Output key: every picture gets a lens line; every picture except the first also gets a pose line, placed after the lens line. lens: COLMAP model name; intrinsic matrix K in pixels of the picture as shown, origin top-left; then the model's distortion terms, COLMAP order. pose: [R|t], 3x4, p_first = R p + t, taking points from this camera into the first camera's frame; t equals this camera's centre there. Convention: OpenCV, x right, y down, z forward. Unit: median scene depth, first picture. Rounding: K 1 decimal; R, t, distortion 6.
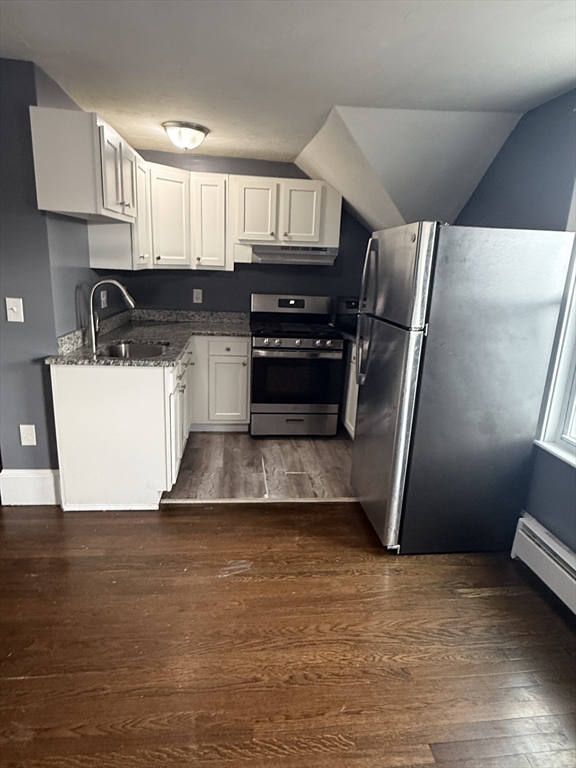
lens RADIAL K [[446.8, 0, 288.0], [0, 446.8, 384.0], [0, 0, 1]] dist [0.004778, -0.000117]
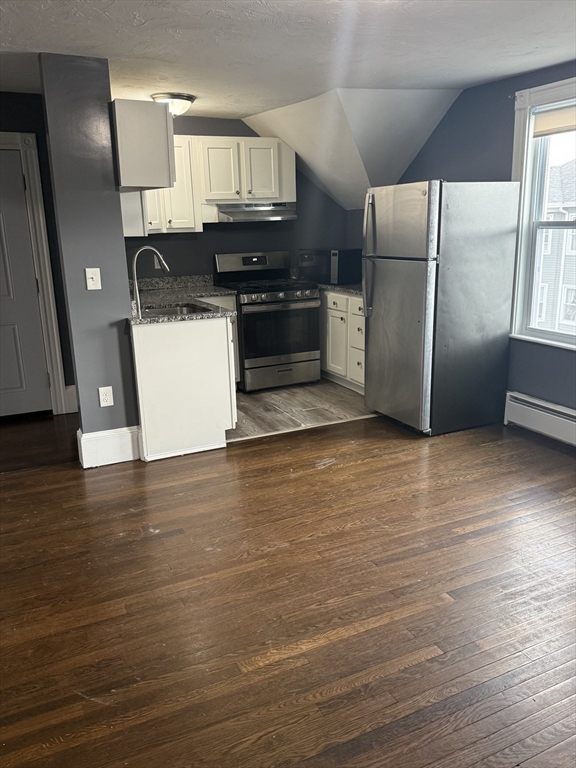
lens RADIAL K [[598.2, 0, 288.0], [0, 598.2, 384.0], [0, 0, 1]] dist [0.232632, -0.563606]
pose [[0.941686, -0.153568, 0.299408, -0.502154], [0.151711, 0.987982, 0.029586, 0.089777], [-0.300353, 0.017562, 0.953666, -0.432767]]
